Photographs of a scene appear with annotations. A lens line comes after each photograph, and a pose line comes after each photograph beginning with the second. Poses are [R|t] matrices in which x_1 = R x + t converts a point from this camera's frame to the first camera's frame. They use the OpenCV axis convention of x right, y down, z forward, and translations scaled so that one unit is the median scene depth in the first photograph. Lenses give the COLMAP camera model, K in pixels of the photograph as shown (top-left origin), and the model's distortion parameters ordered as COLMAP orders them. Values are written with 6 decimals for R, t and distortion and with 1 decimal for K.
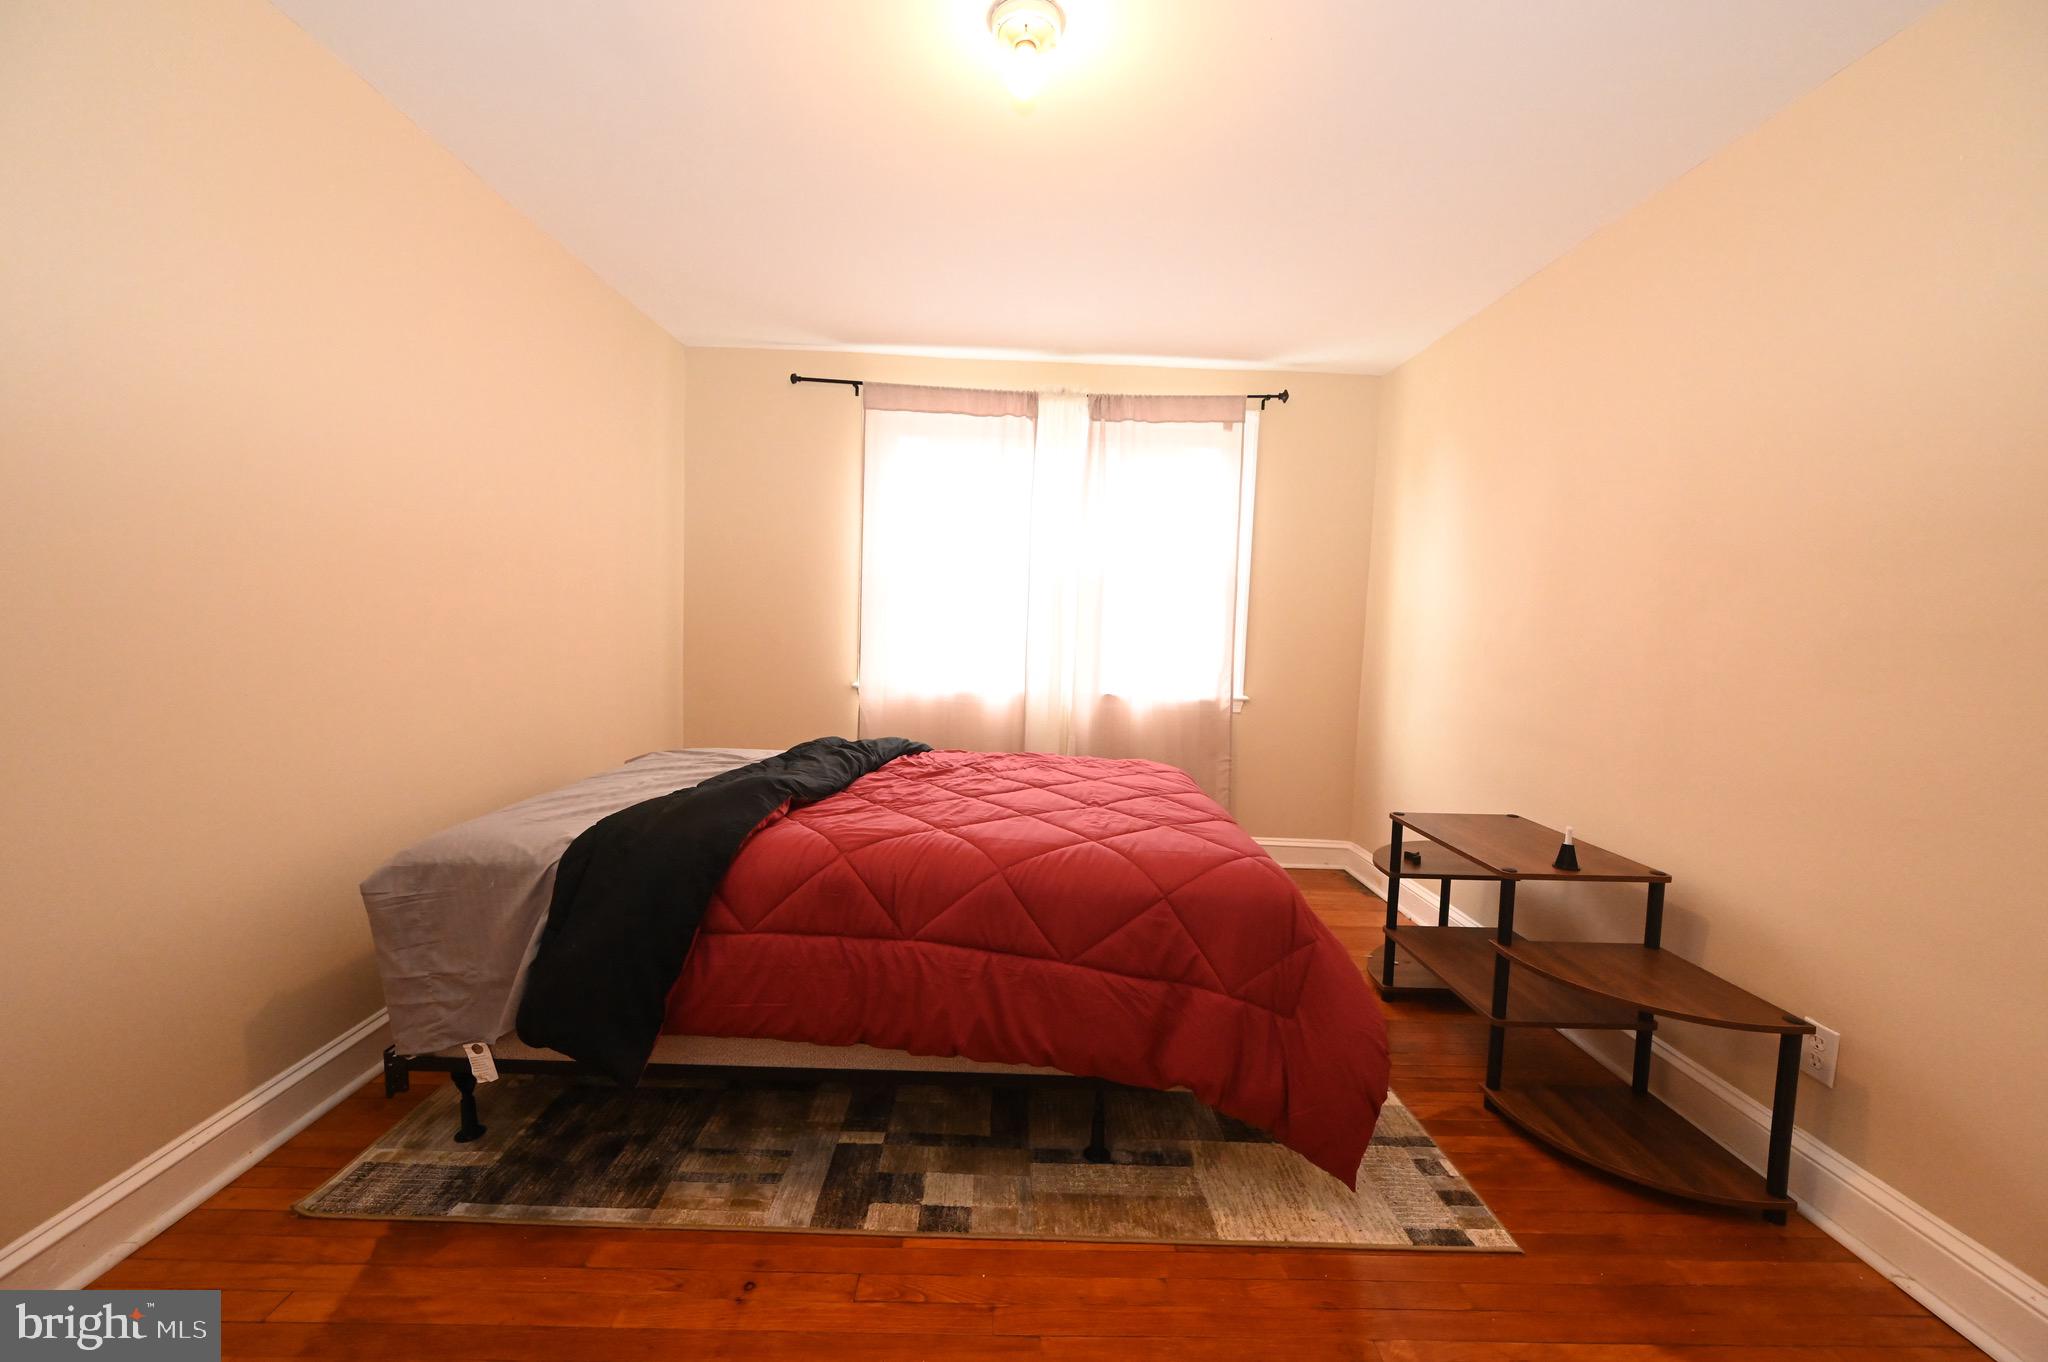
lens RADIAL K [[815.0, 0, 1023.2], [0, 815.0, 682.8], [0, 0, 1]] dist [-0.003792, 0.000835]
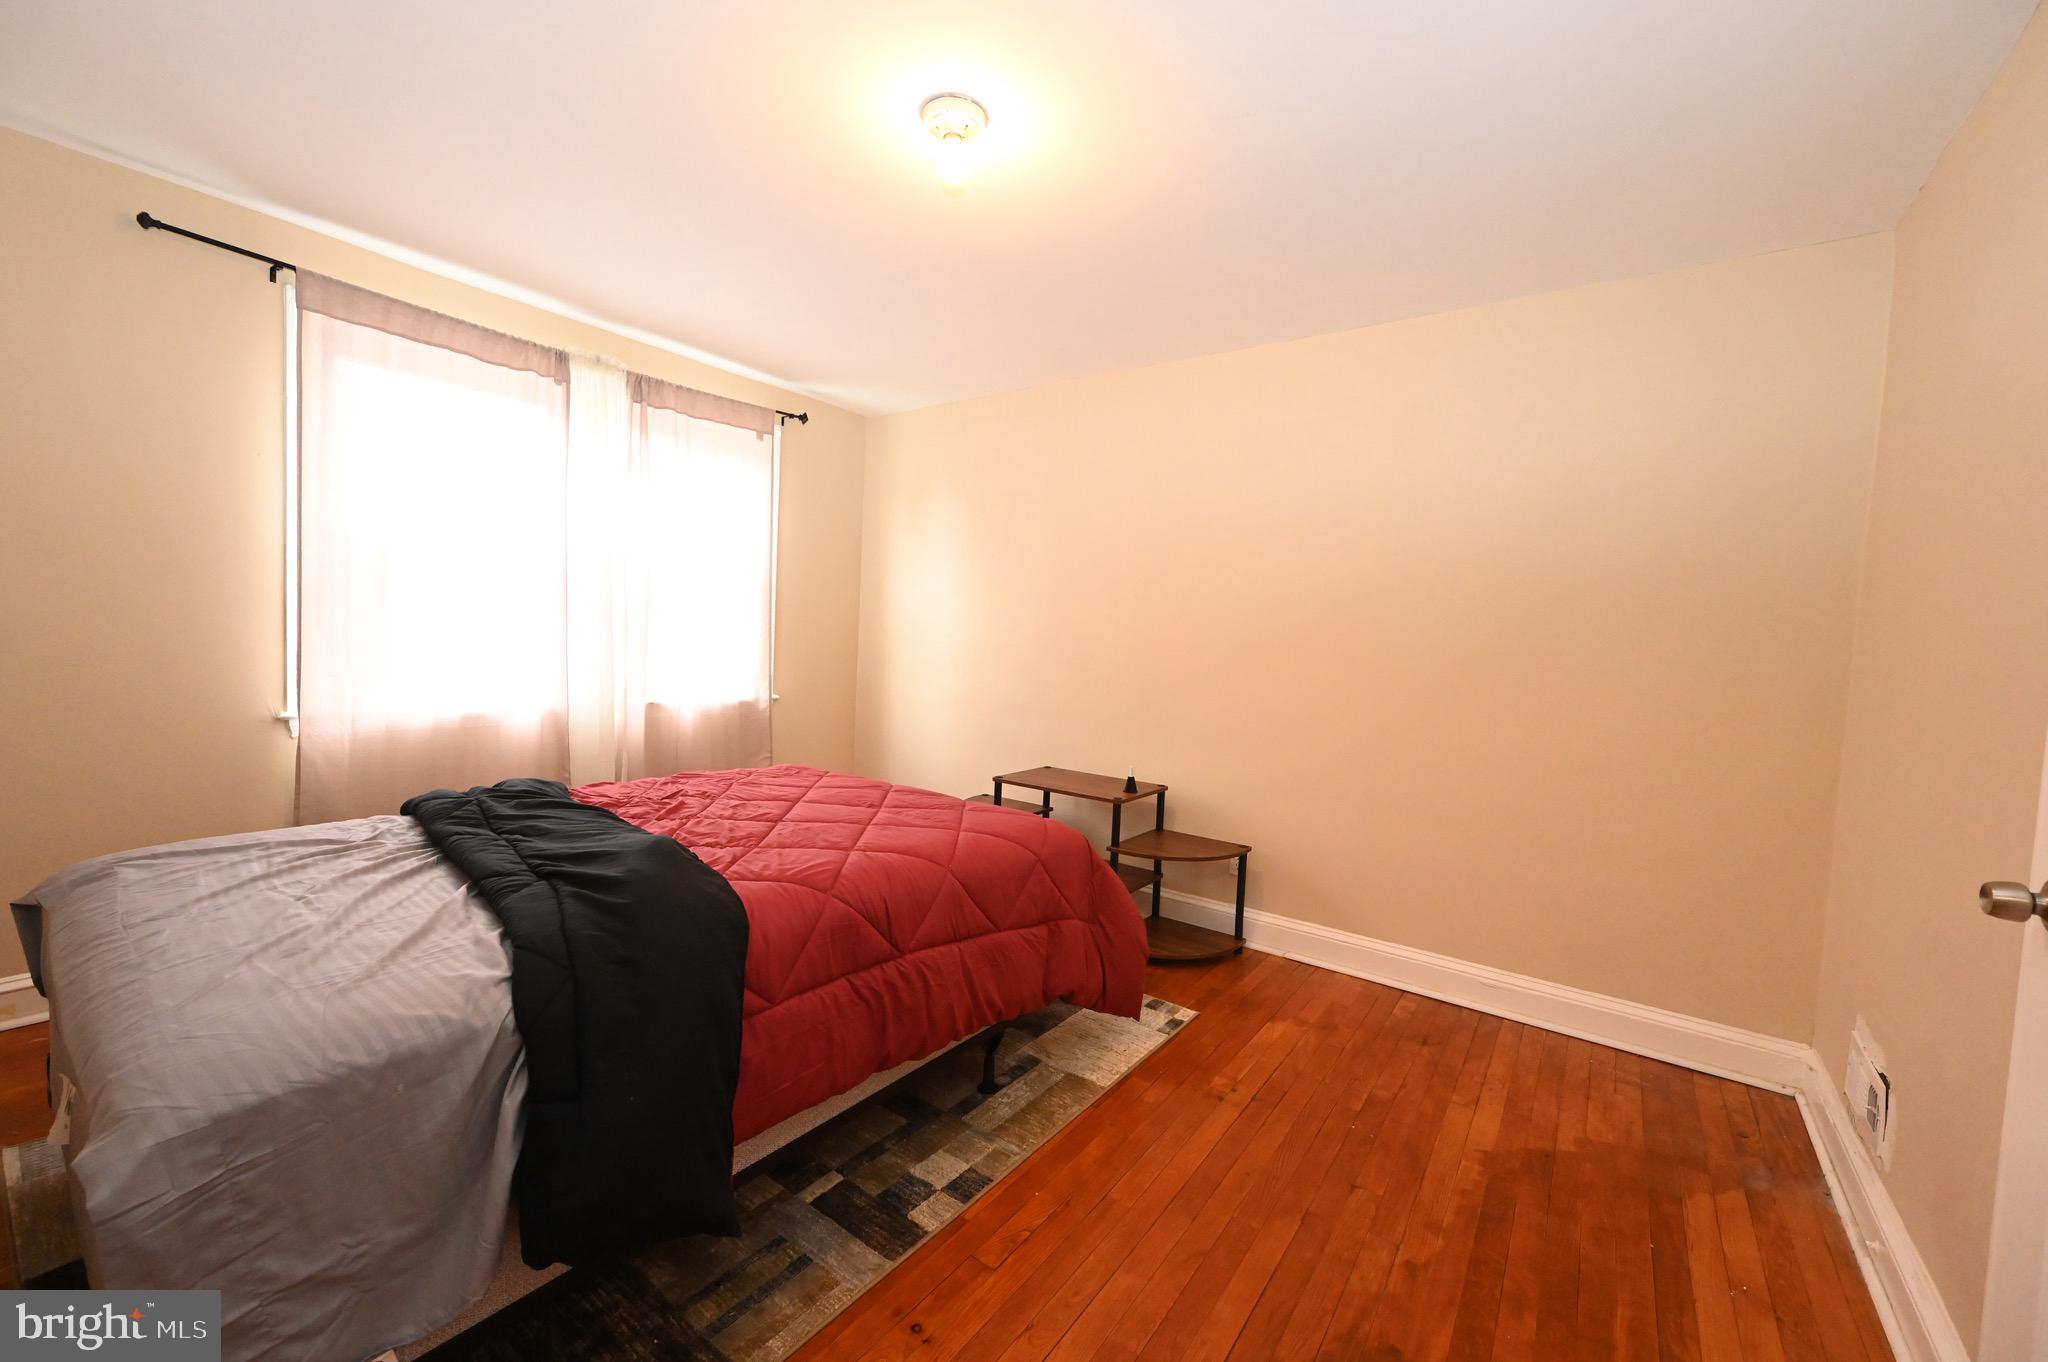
lens RADIAL K [[815.0, 0, 1028.9], [0, 815.0, 676.6], [0, 0, 1]] dist [-0.003792, 0.000835]
pose [[0.589221, -0.046633, 0.806625, -0.816549], [0.034295, 0.998877, 0.032696, -0.065034], [-0.807244, 0.008398, 0.590158, 0.236998]]
